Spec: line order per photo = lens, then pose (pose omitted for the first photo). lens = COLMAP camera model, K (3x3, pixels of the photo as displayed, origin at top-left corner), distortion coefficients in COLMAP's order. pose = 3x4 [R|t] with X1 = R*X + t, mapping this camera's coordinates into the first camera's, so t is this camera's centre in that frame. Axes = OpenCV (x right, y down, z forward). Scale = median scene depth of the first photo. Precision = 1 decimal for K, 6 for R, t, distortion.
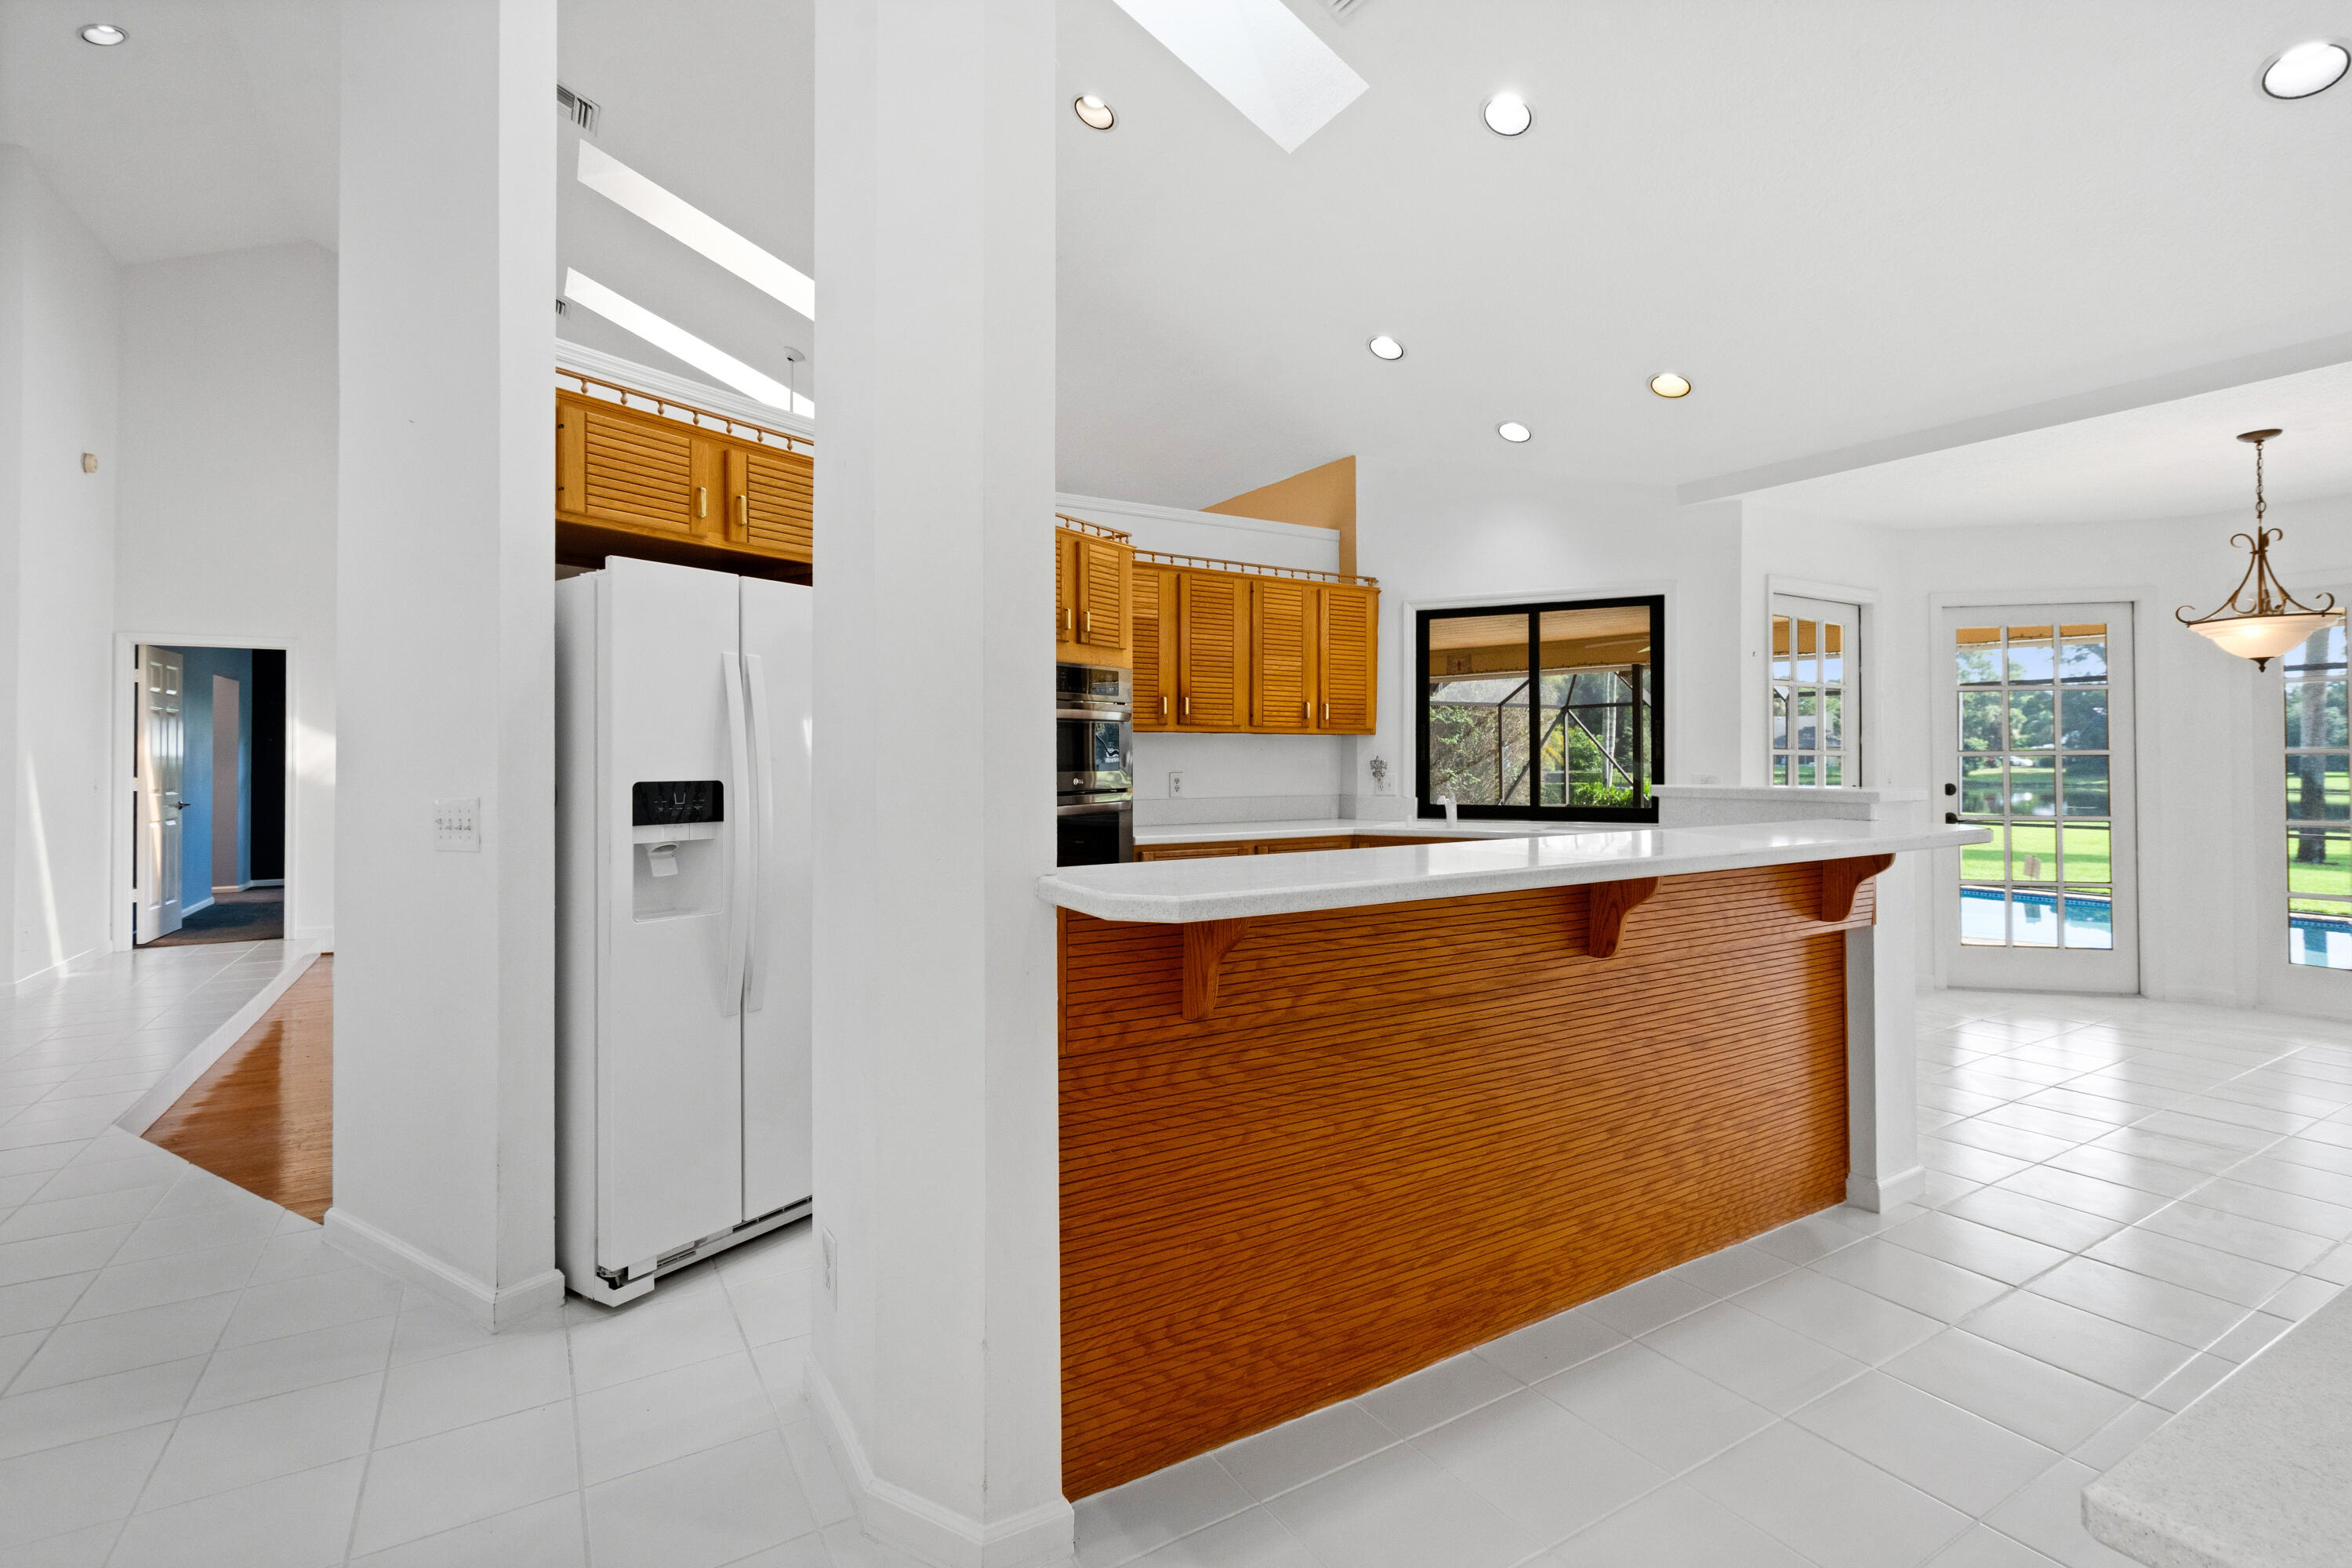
lens RADIAL K [[1099.9, 0, 1174.3], [0, 1099.9, 737.8], [0, 0, 1]] dist [-0.001399, 0.000050]
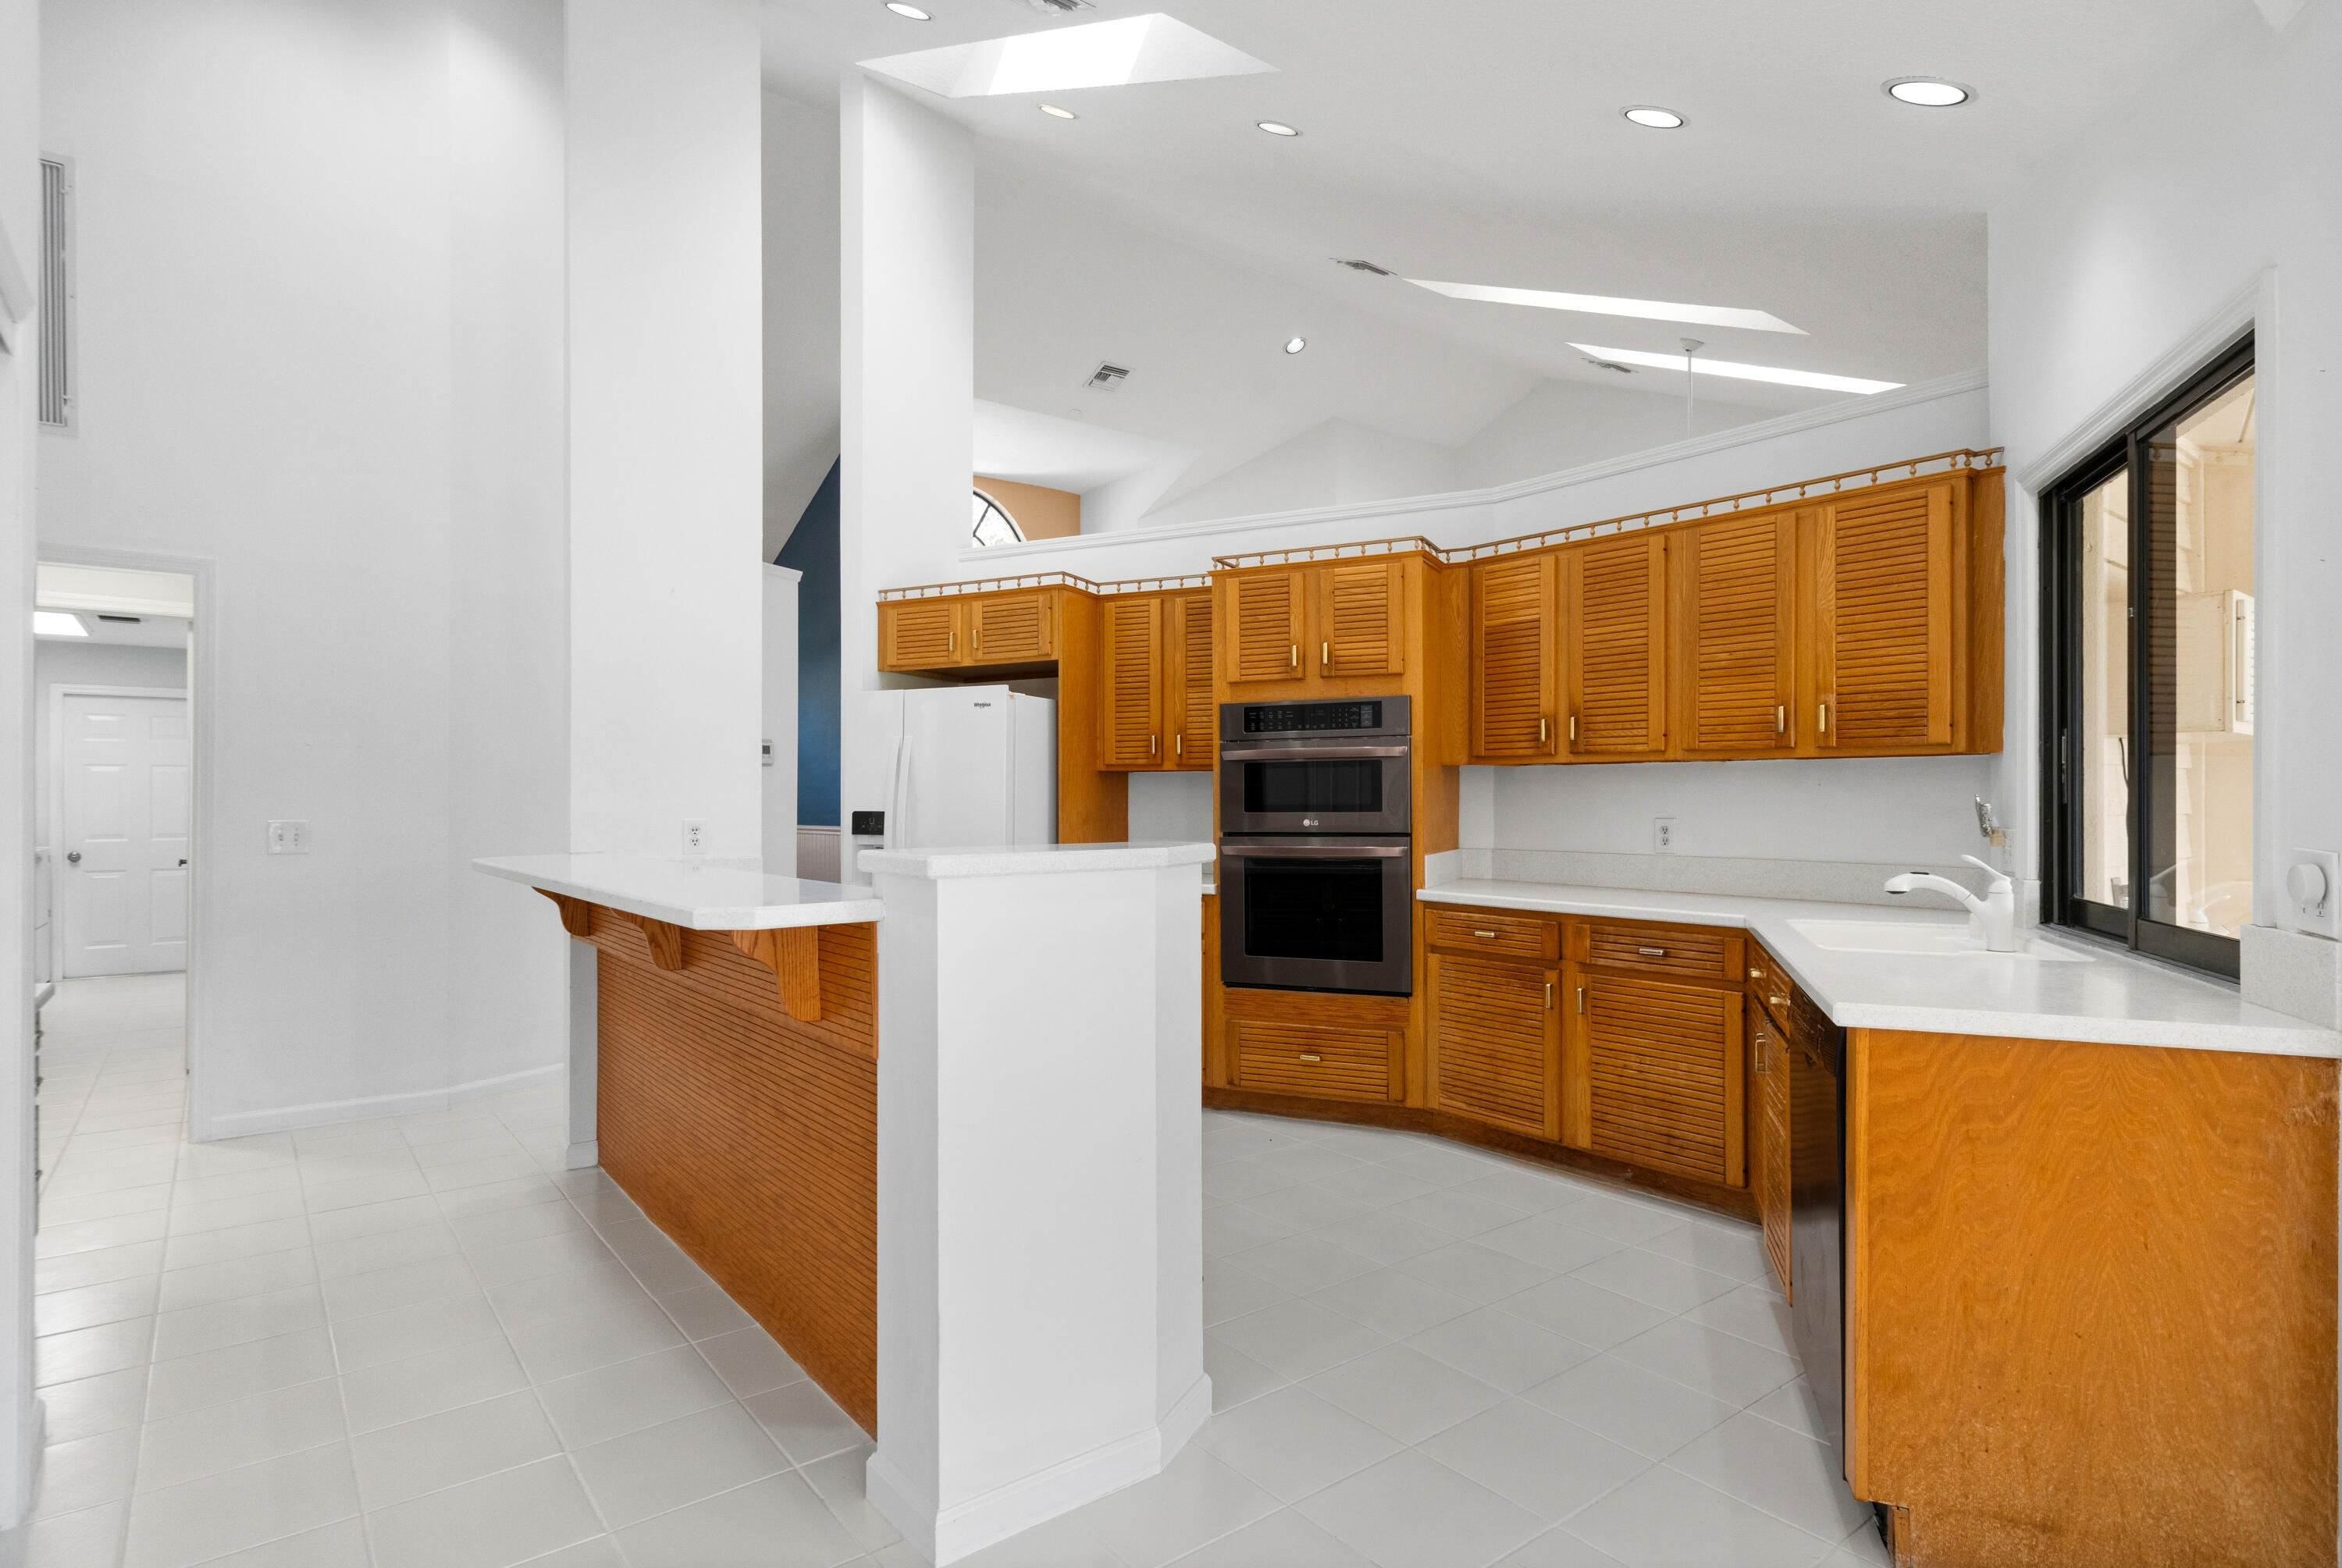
lens RADIAL K [[1212.1, 0, 1183.5], [0, 1212.1, 794.9], [0, 0, 1]] dist [-0.001700, -0.000128]
pose [[0.121267, -0.000161, -0.992620, 0.859488], [0.019712, 0.999803, 0.002246, 0.009857], [0.992424, -0.019839, 0.121247, 0.688447]]
